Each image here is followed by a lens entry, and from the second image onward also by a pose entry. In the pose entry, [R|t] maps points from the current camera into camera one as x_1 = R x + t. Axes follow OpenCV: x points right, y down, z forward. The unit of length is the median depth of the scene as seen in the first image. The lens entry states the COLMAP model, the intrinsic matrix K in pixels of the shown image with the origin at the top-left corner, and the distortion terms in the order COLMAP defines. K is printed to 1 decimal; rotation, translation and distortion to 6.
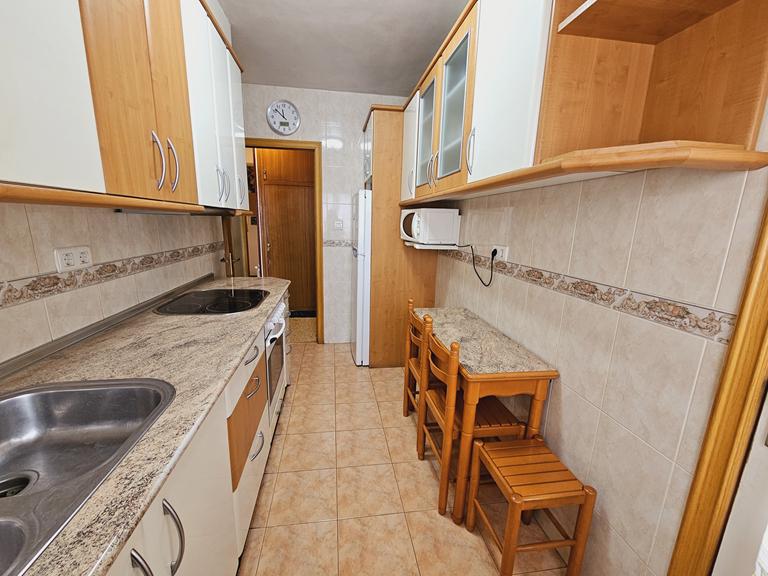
lens RADIAL K [[315.9, 0, 376.6], [0, 315.9, 289.9], [0, 0, 1]] dist [0.003304, 0.000133]
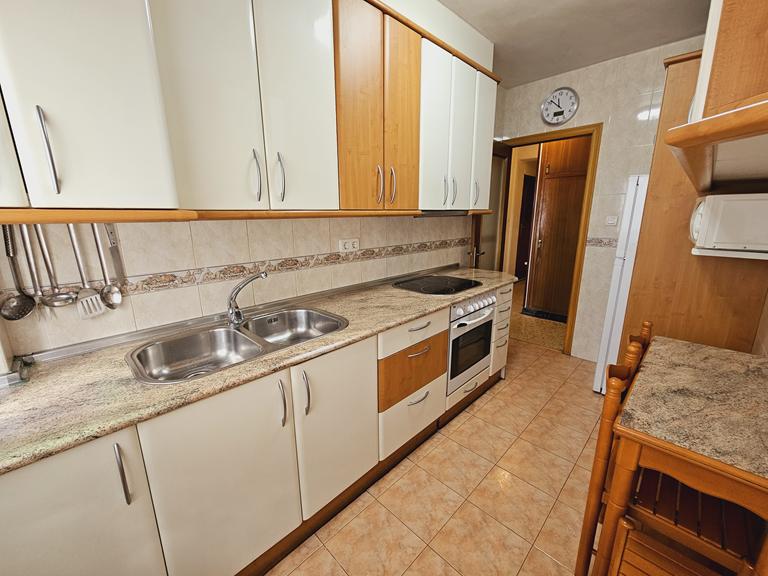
lens RADIAL K [[315.9, 0, 376.6], [0, 315.9, 289.9], [0, 0, 1]] dist [0.003304, 0.000133]
pose [[0.595626, 0.157943, -0.787581, 0.382033], [-0.144679, 0.985538, 0.088225, -0.022395], [0.790125, 0.061398, 0.609862, 0.053988]]
